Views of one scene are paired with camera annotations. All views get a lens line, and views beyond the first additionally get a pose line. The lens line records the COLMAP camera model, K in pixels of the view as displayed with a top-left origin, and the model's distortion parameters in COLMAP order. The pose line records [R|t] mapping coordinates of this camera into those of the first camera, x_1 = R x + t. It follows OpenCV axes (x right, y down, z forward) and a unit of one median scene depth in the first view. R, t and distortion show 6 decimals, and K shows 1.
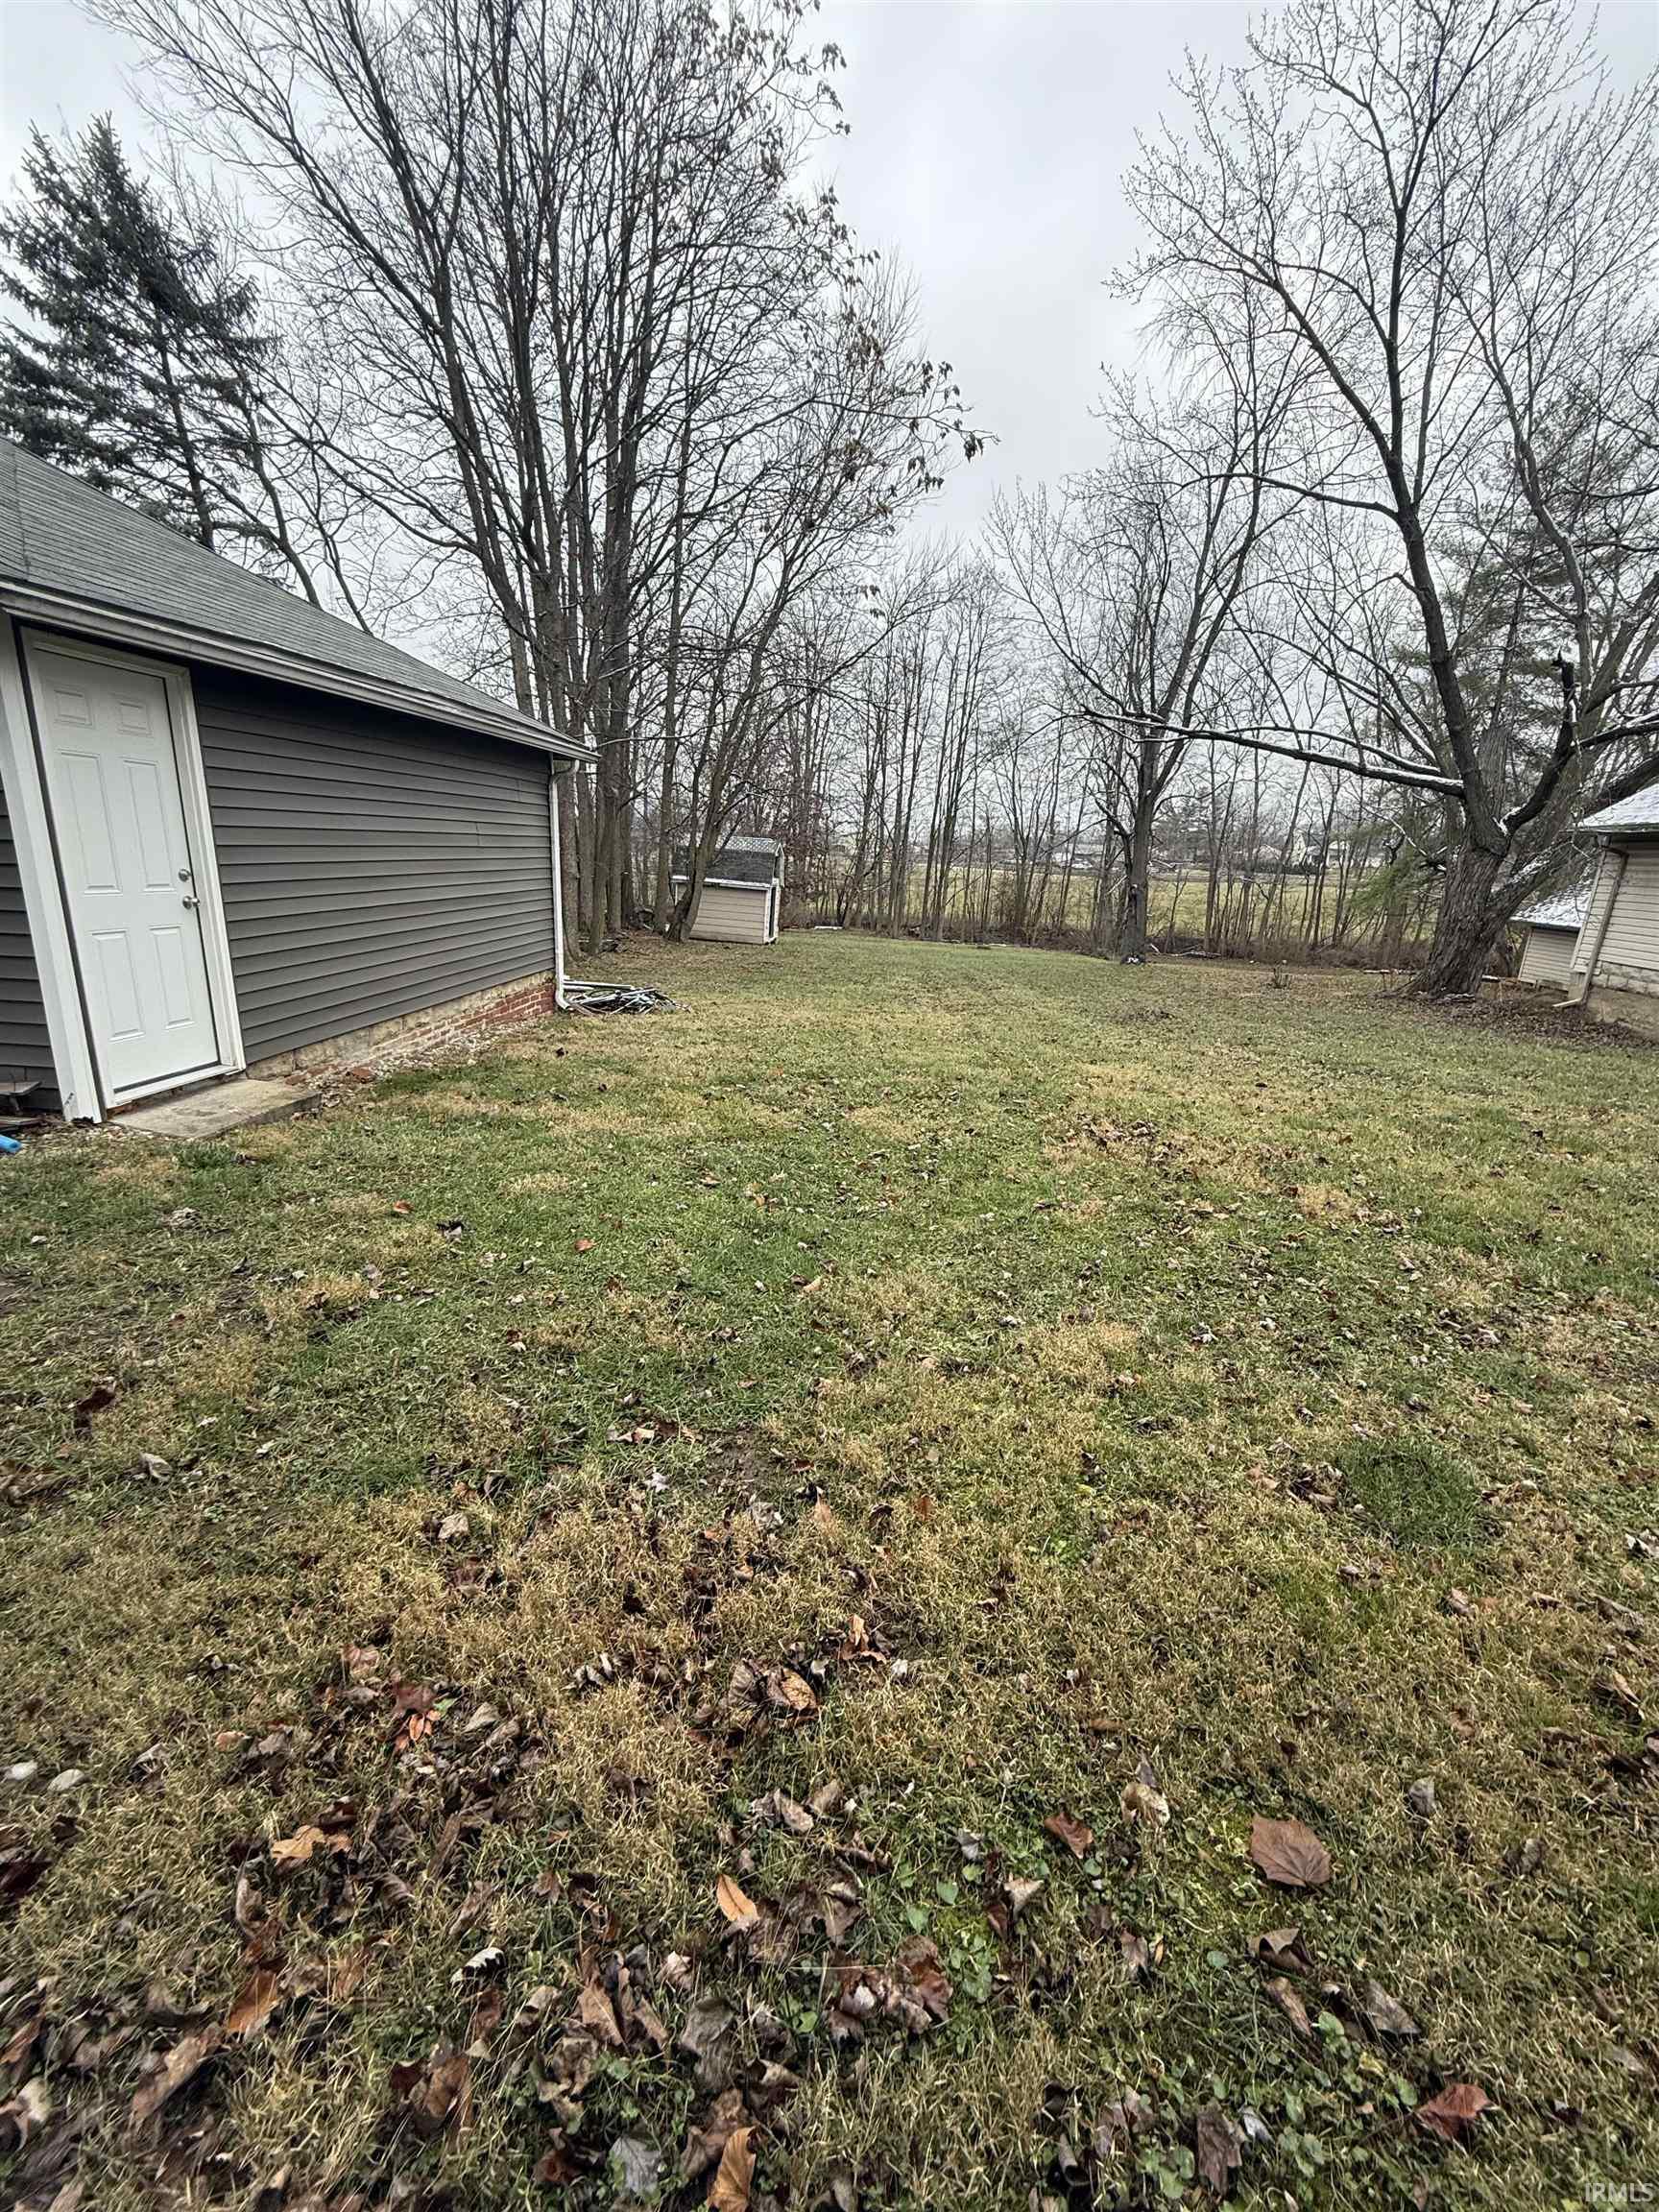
lens RADIAL K [[862.1, 0, 829.5], [0, 862.1, 1106.0], [0, 0, 1]] dist [-0.002042, -0.000098]
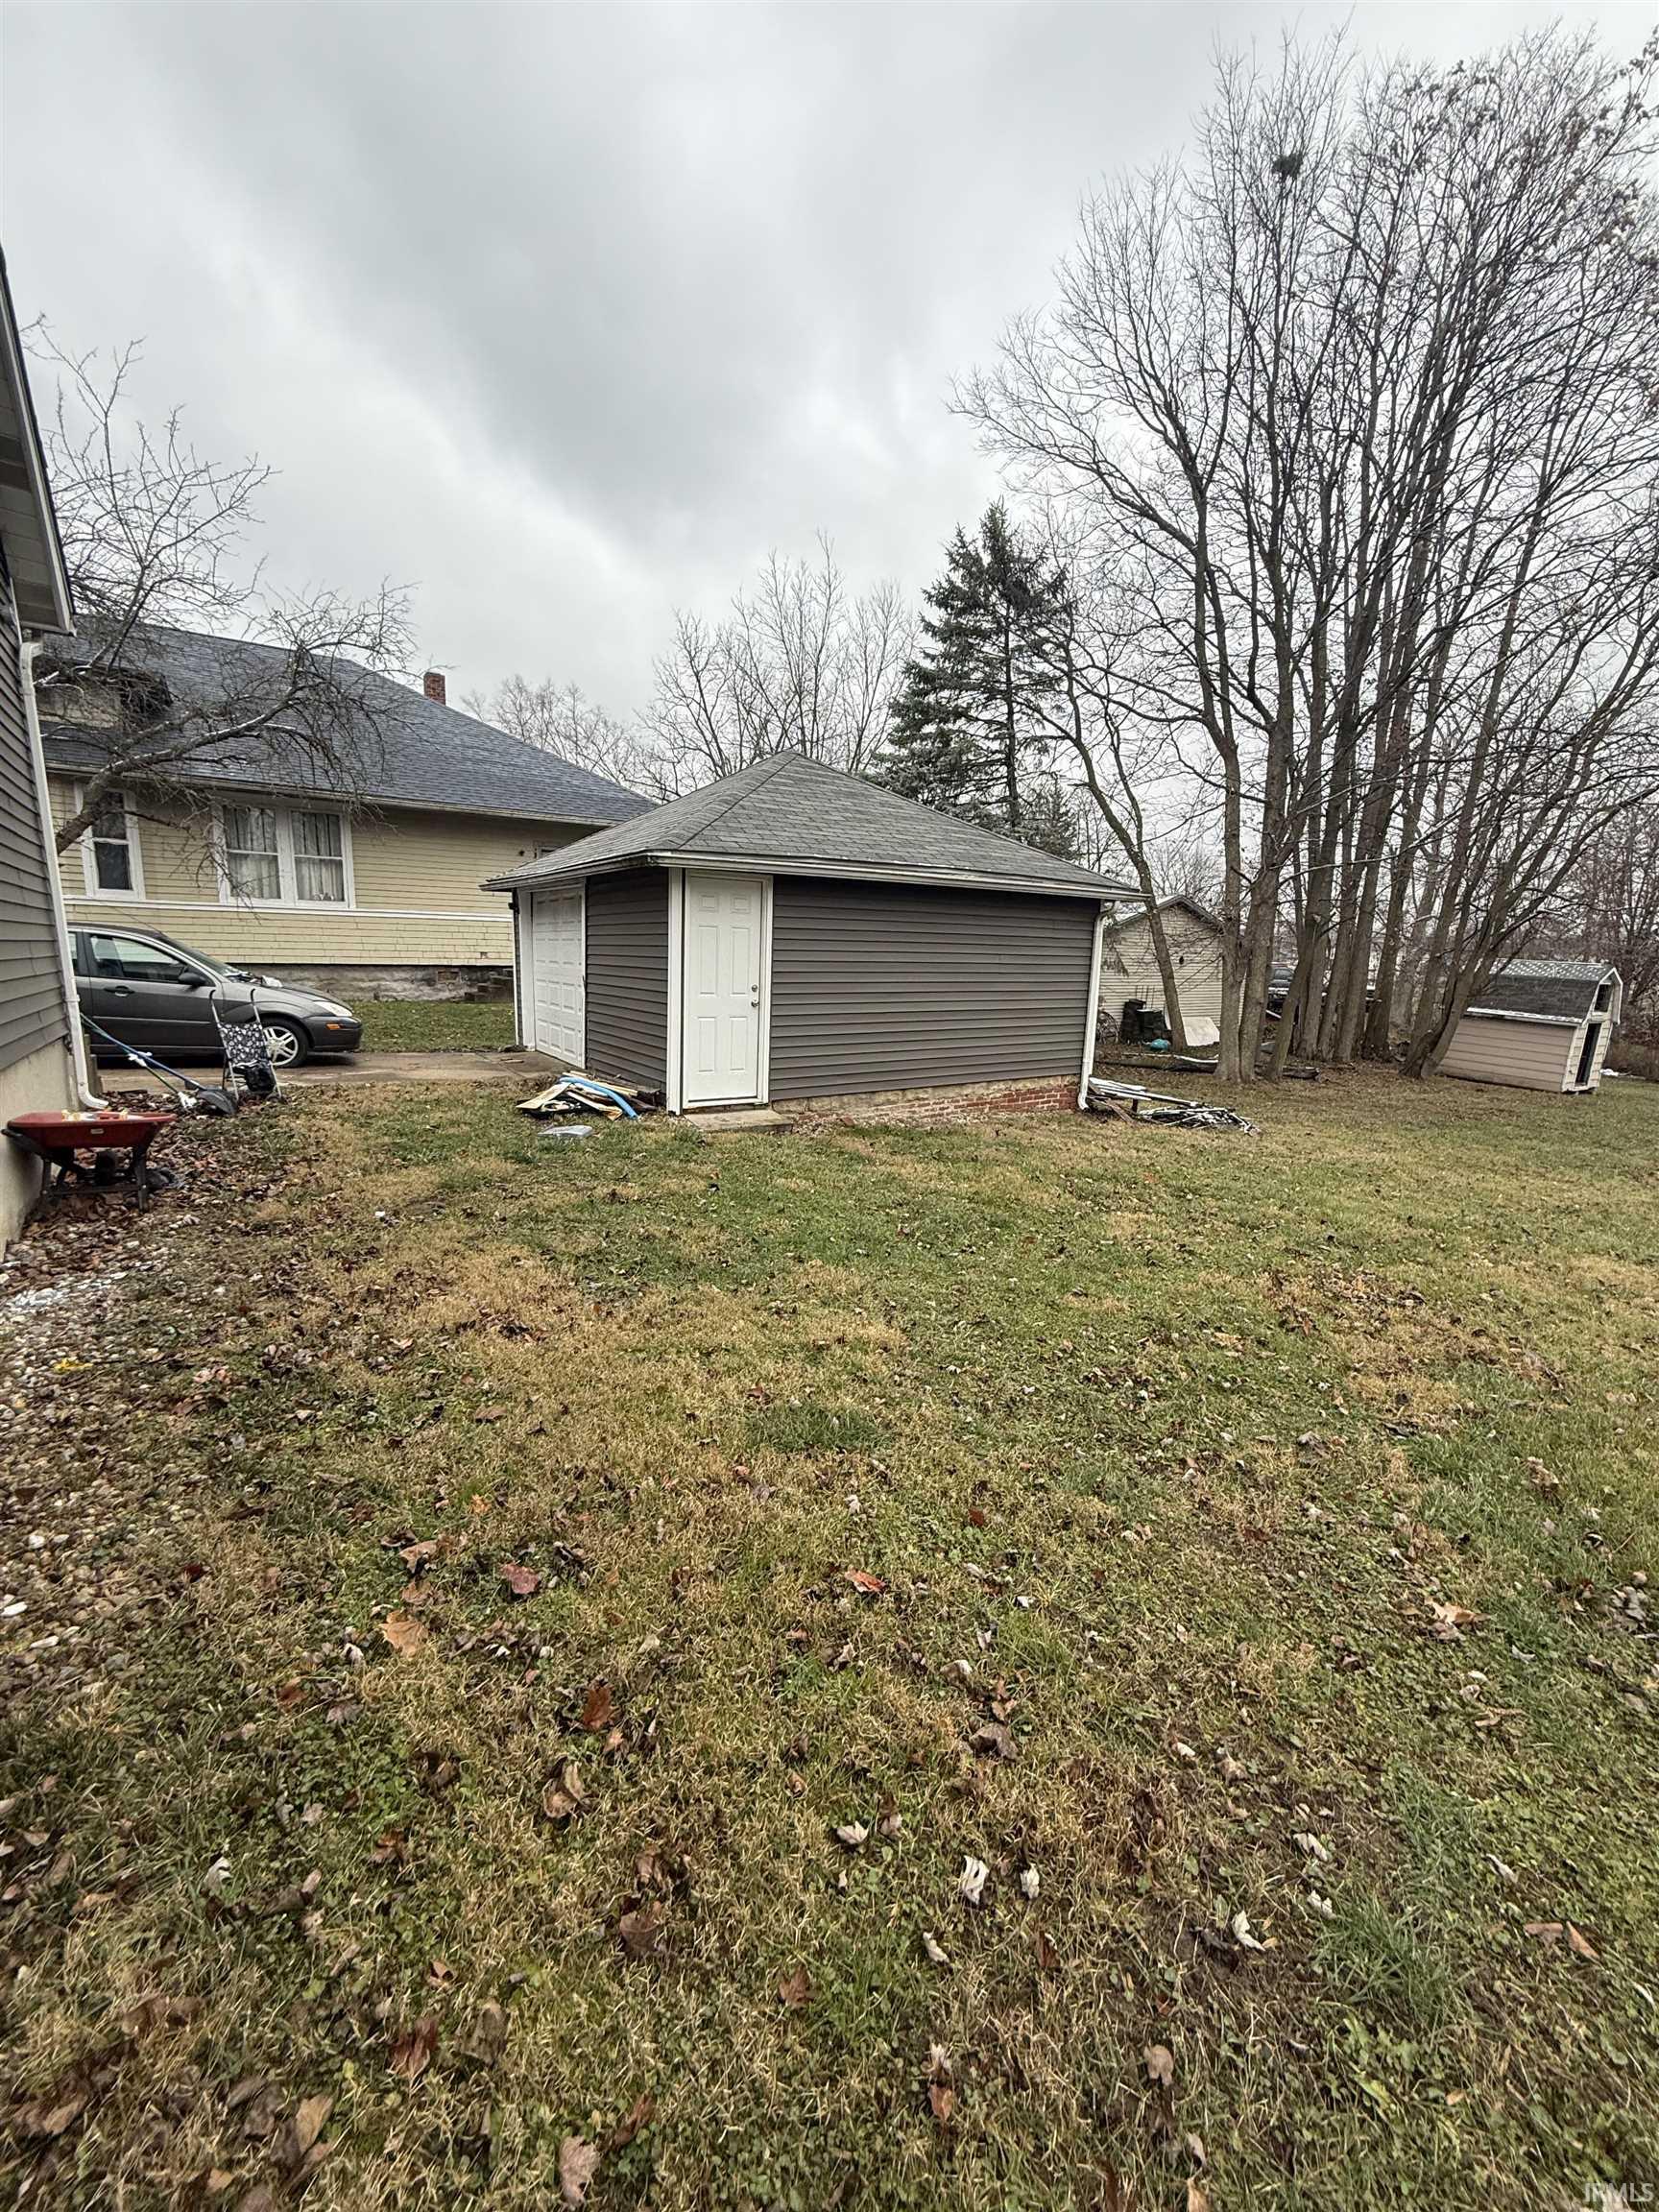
lens RADIAL K [[862.1, 0, 829.5], [0, 862.1, 1106.0], [0, 0, 1]] dist [-0.002042, -0.000098]
pose [[0.642379, 0.117297, -0.757357, 0.492542], [-0.219959, 0.974860, -0.035583, -0.003630], [0.734143, 0.189446, 0.652030, 0.009182]]
